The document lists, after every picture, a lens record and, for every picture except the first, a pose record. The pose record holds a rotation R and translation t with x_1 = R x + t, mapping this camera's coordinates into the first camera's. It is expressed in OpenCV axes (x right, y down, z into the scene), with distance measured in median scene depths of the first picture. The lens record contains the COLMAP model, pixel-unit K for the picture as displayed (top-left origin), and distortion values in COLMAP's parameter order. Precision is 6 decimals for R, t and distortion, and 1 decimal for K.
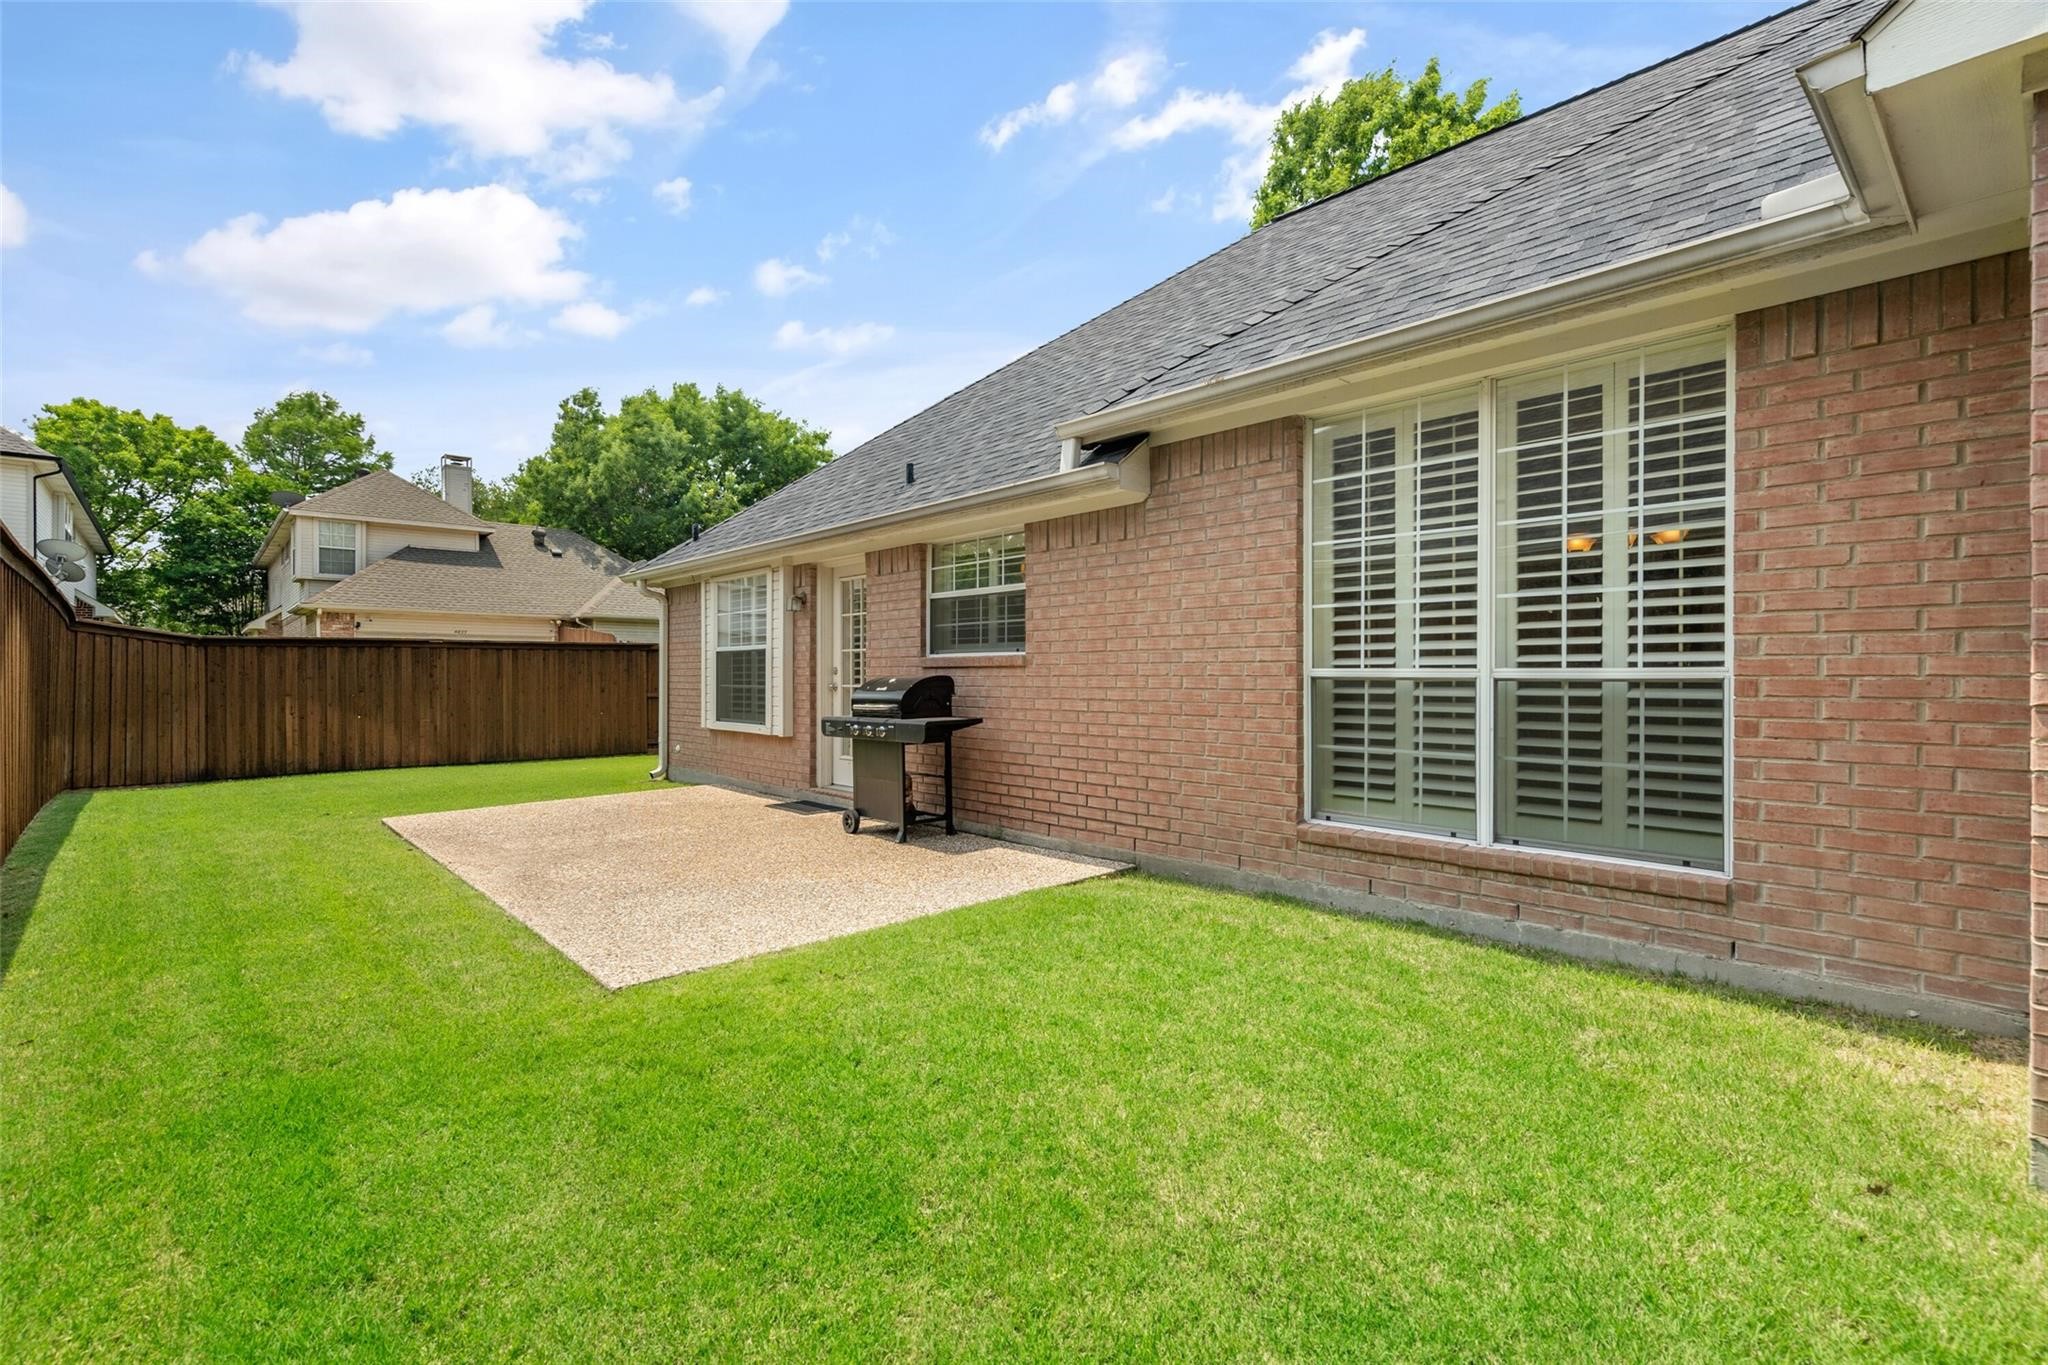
lens RADIAL K [[944.5, 0, 1024.0], [0, 944.5, 682.5], [0, 0, 1]] dist [-0.000274, -0.000114]
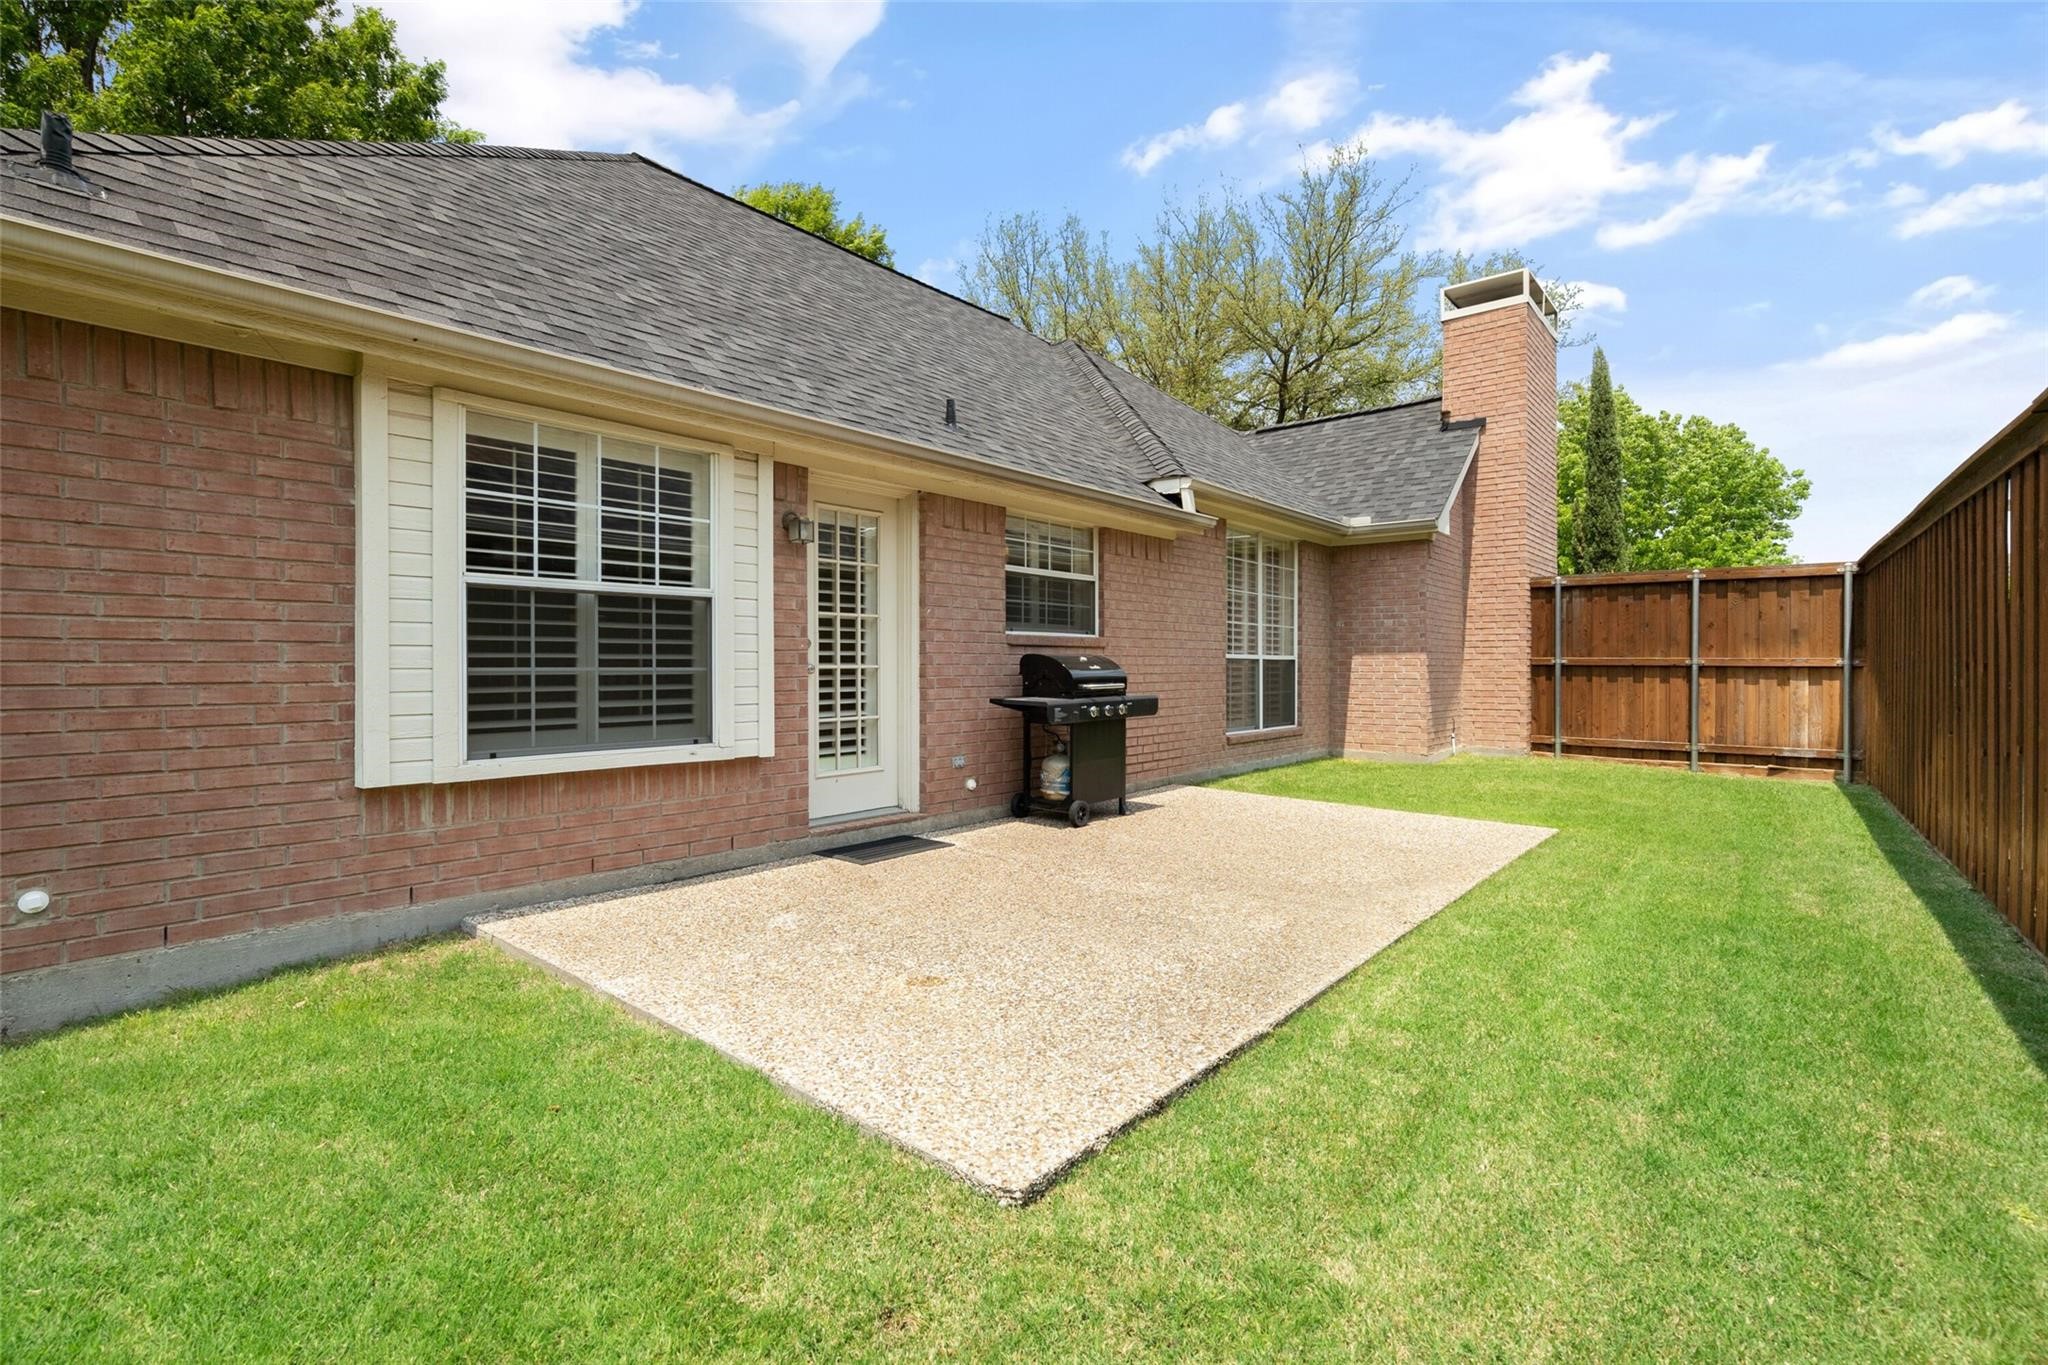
lens RADIAL K [[931.9, 0, 1027.3], [0, 931.9, 674.9], [0, 0, 1]] dist [-0.000130, 0.000055]
pose [[-0.142635, -0.010056, 0.989724, -1.165013], [0.004320, 0.999933, 0.010782, 0.004251], [-0.989766, 0.005814, -0.142582, 1.290396]]
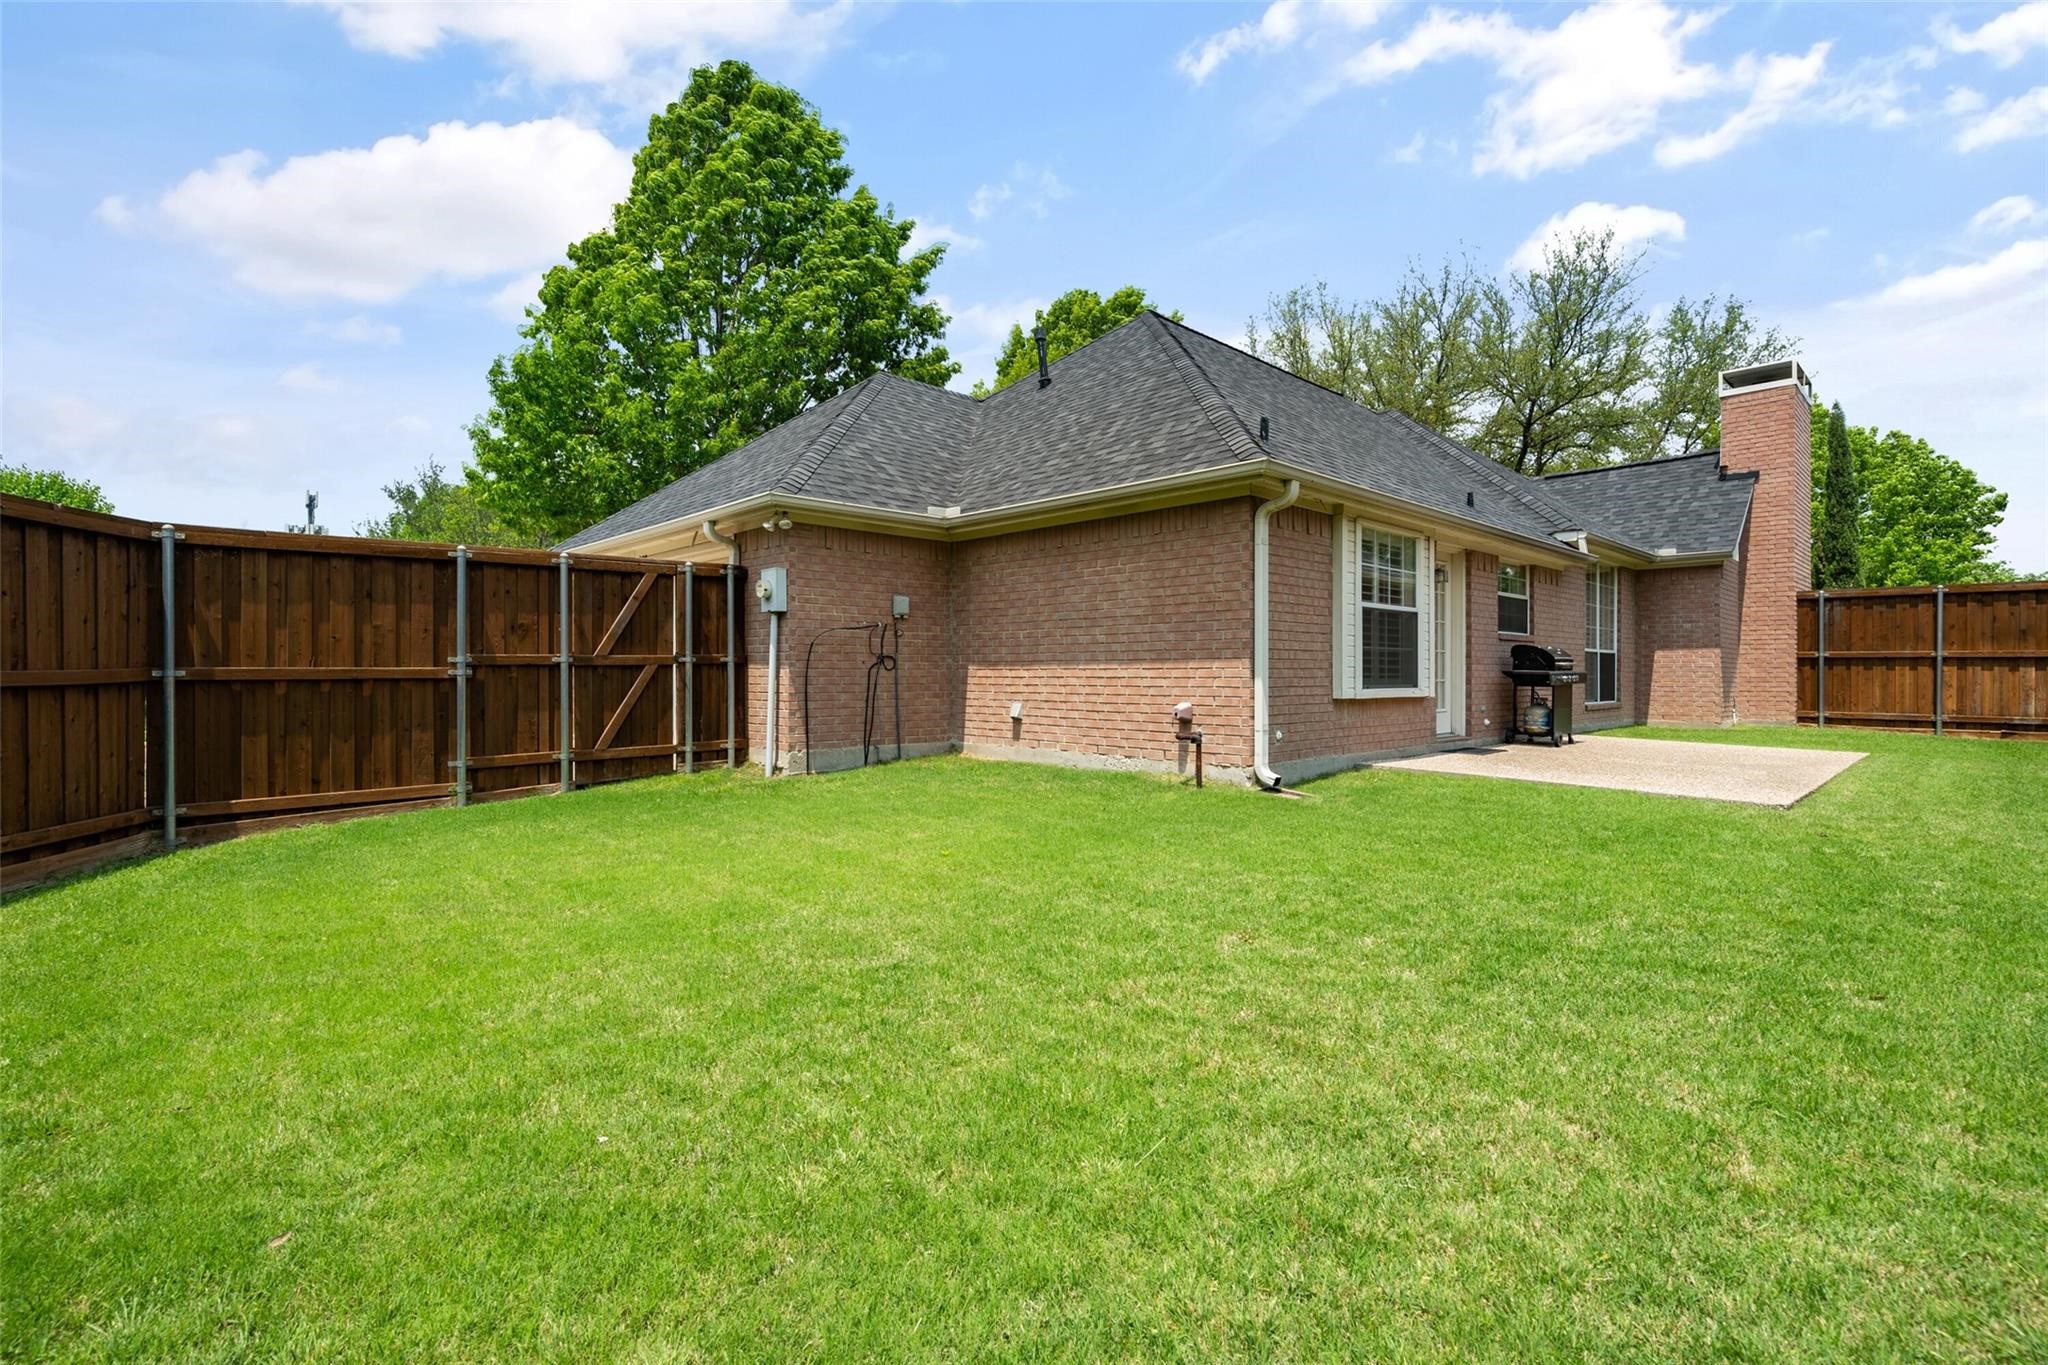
lens RADIAL K [[923.0, 0, 1024.0], [0, 923.0, 682.5], [0, 0, 1]] dist [-0.001171, -0.000530]
pose [[-0.025034, -0.009777, 0.999639, -1.813873], [0.002954, 0.999947, 0.009854, 0.042212], [-0.999682, 0.003200, -0.025004, 2.088606]]
